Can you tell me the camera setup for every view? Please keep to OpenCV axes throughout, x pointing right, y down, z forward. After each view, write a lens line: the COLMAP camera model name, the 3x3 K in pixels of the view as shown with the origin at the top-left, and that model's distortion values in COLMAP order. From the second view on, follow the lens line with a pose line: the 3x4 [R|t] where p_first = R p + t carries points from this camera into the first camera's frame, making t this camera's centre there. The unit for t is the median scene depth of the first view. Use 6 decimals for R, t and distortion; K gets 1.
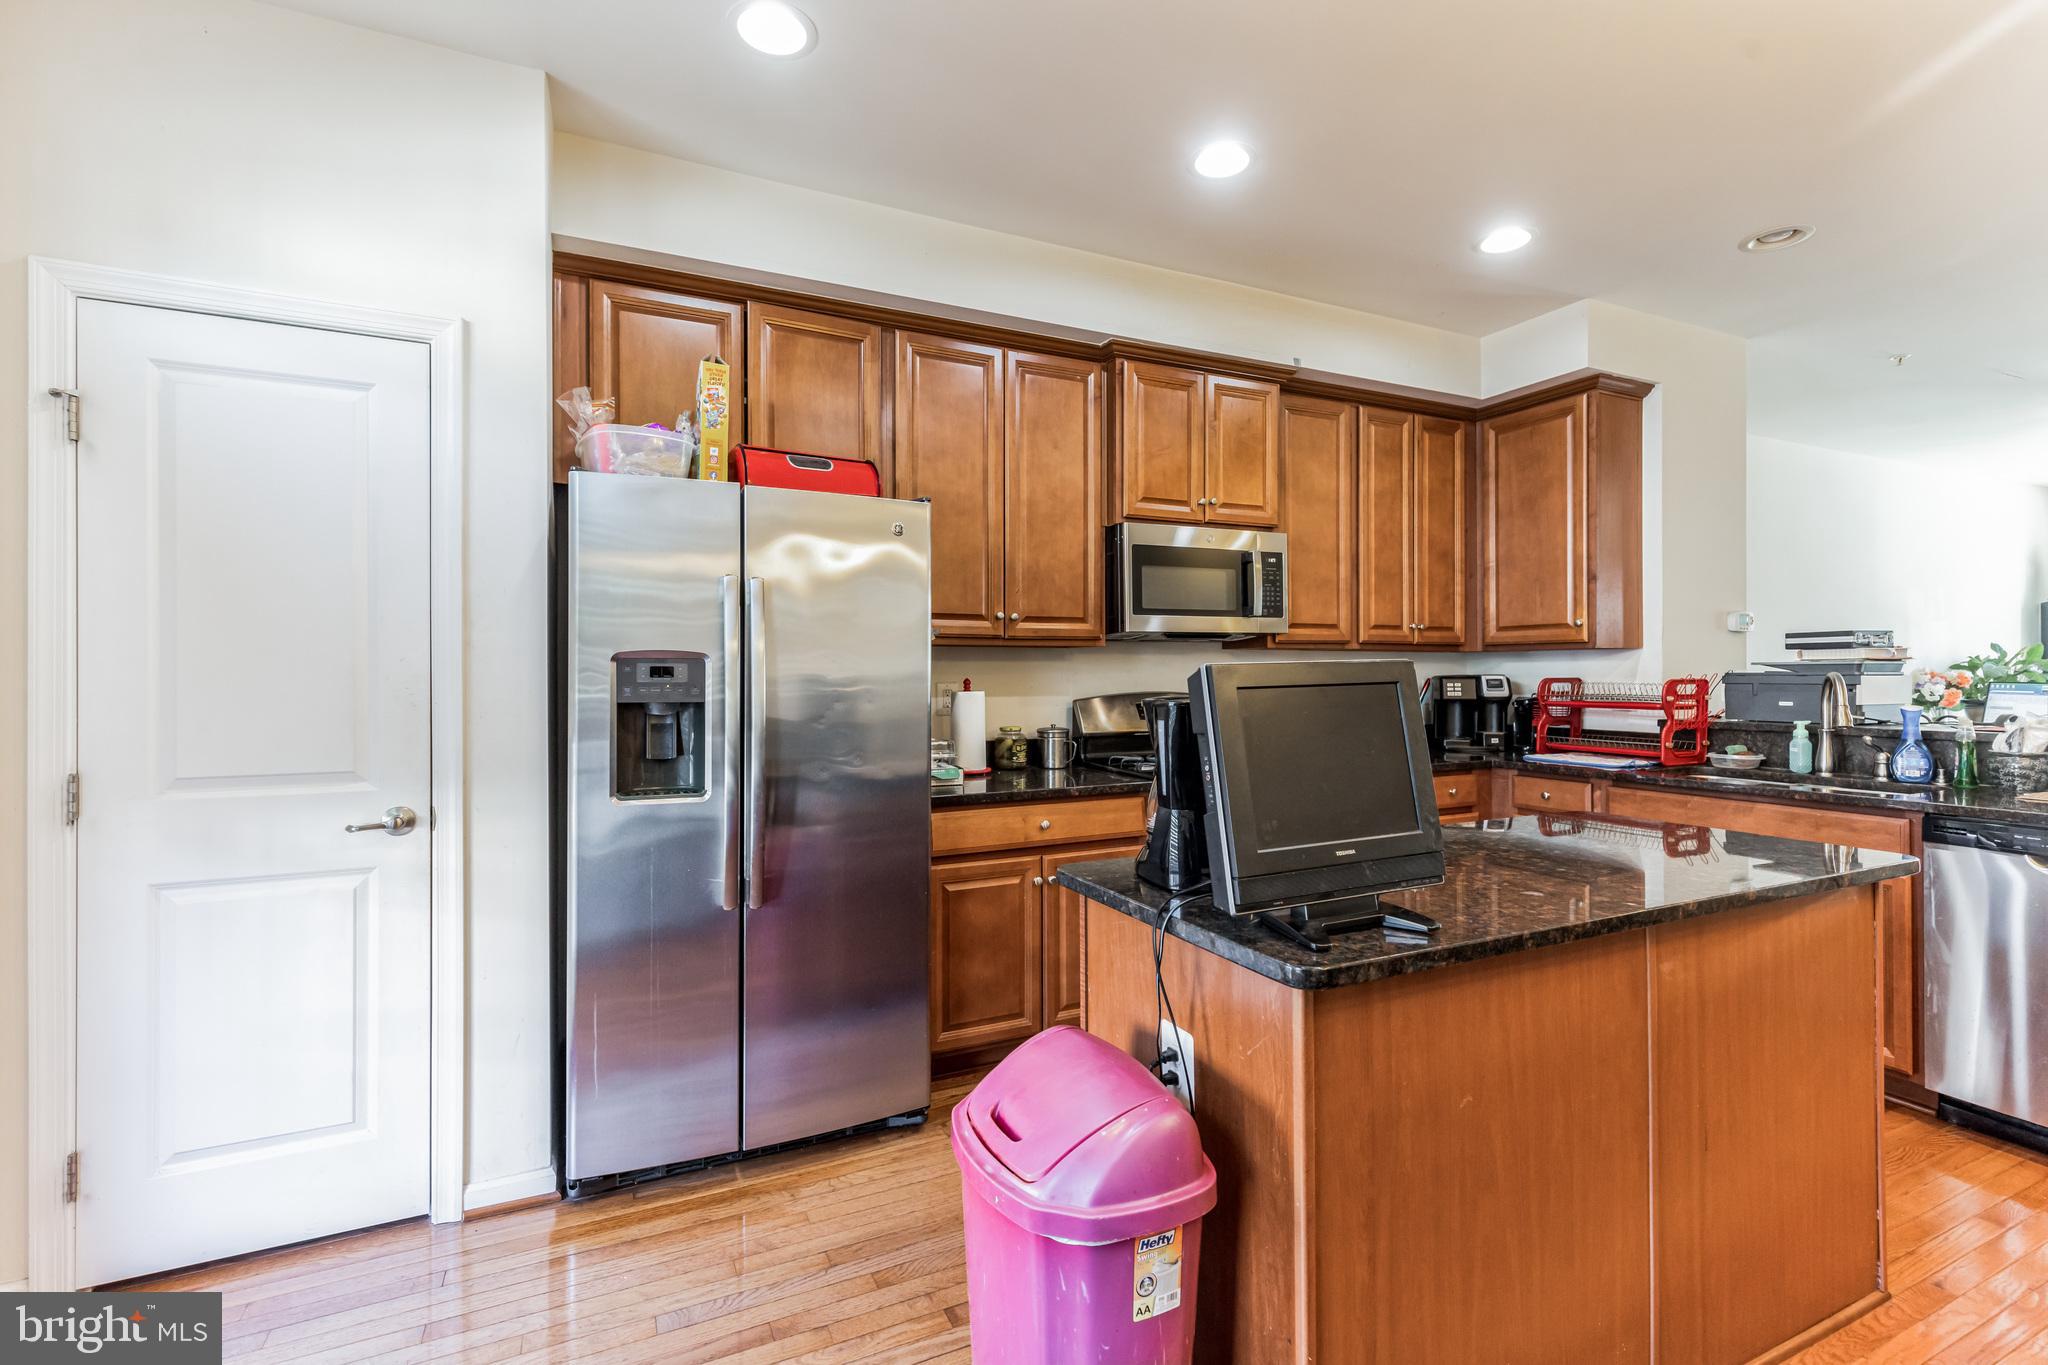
lens RADIAL K [[946.6, 0, 1027.8], [0, 946.6, 675.4], [0, 0, 1]] dist [0.004477, 0.000114]
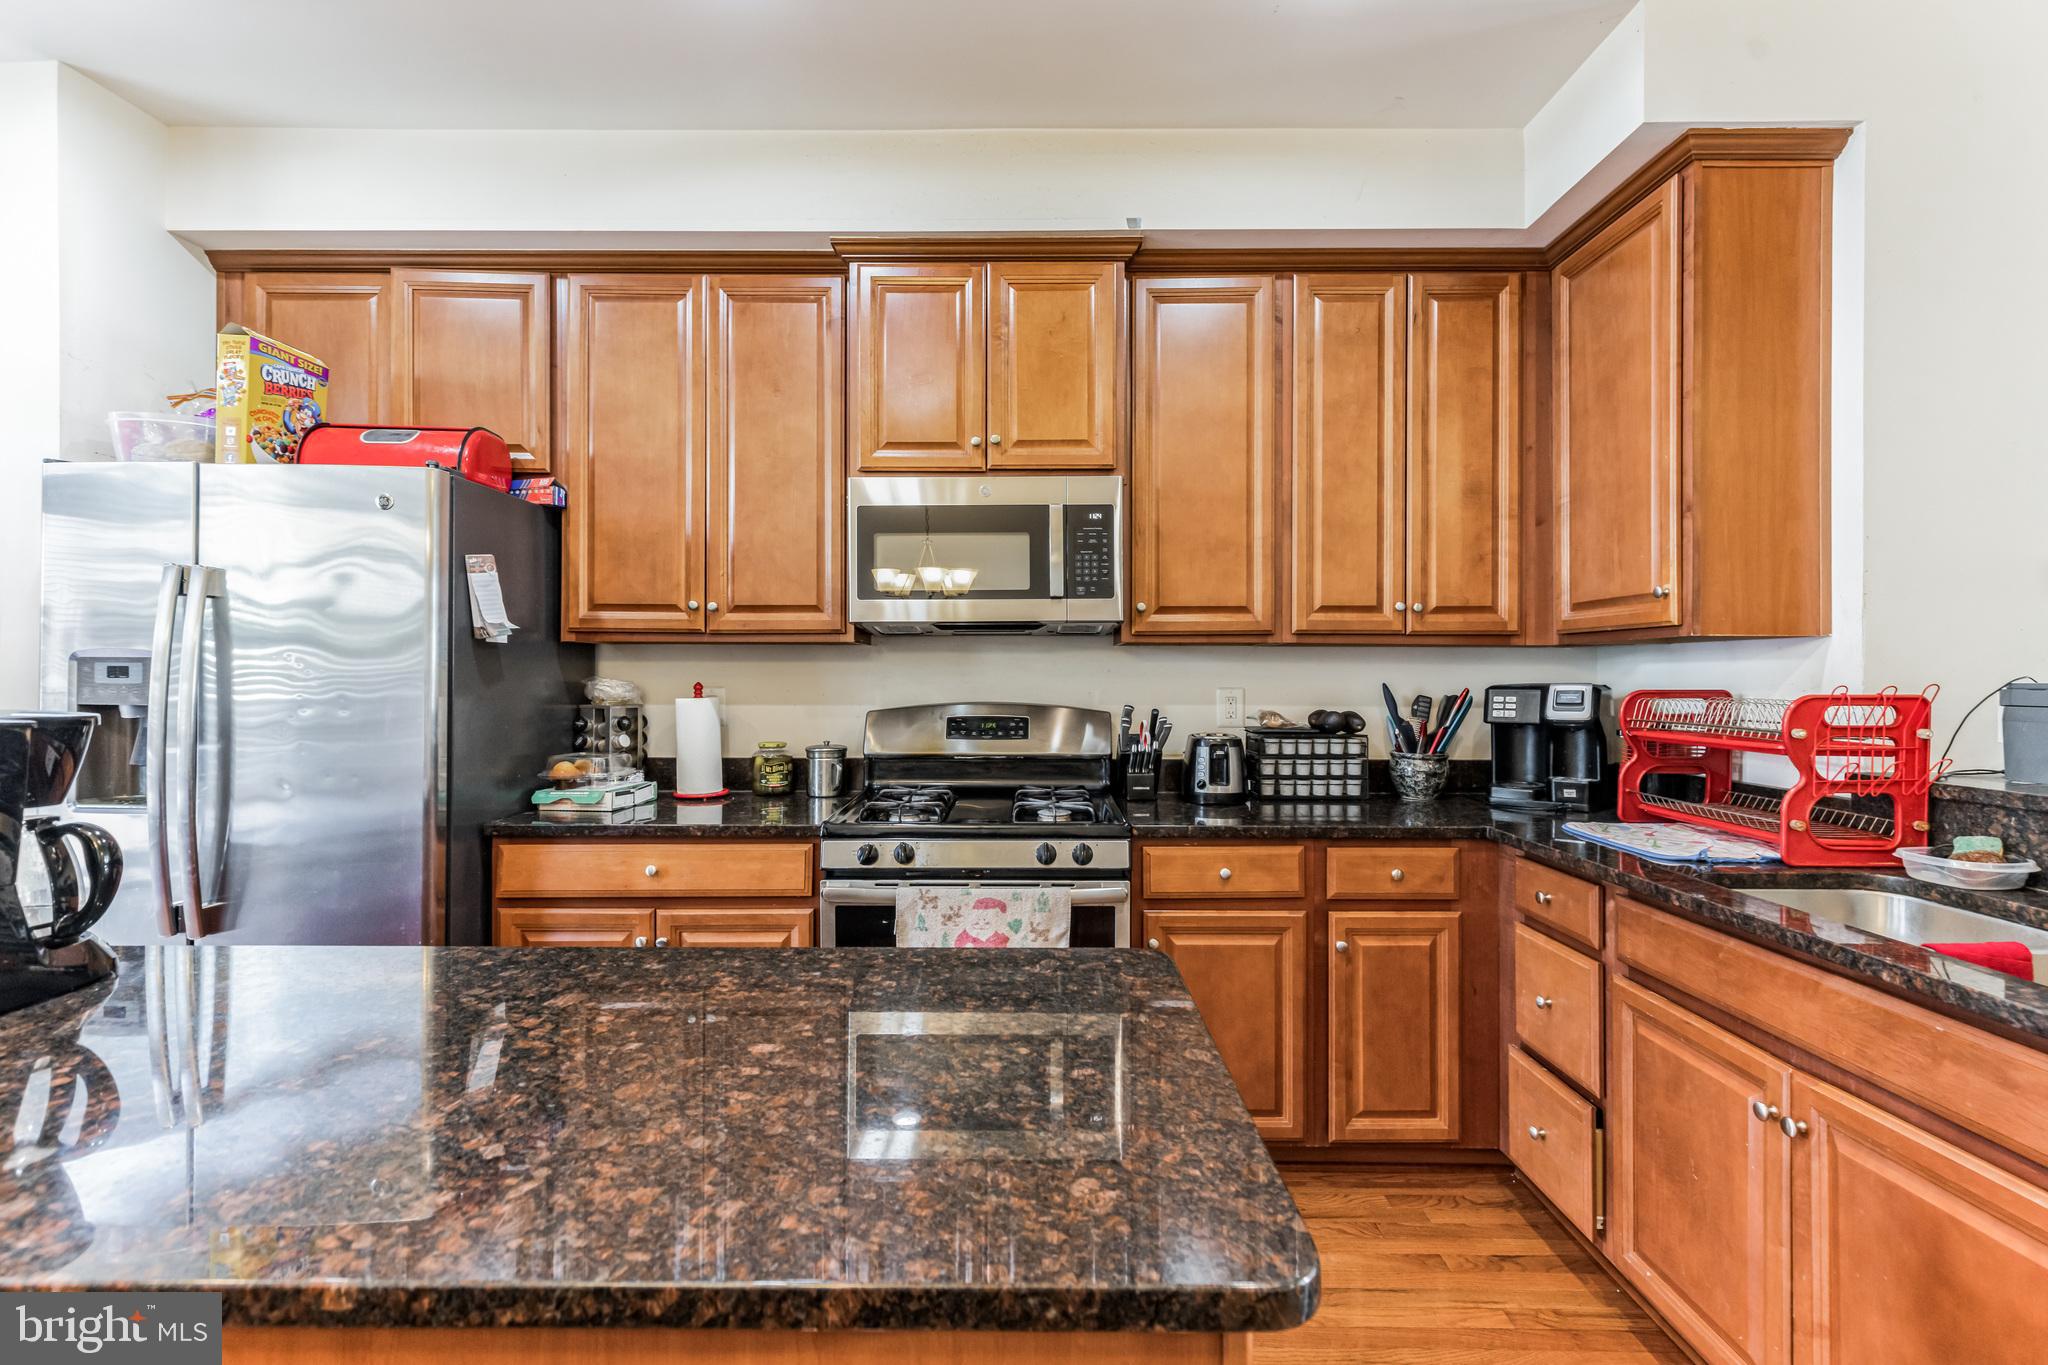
lens RADIAL K [[946.6, 0, 1023.9], [0, 946.6, 675.2], [0, 0, 1]] dist [0.004477, 0.000114]
pose [[0.896361, 0.004773, -0.443298, 0.516597], [-0.006629, 0.999975, -0.002638, -0.002650], [0.443275, 0.005304, 0.896370, 0.353219]]
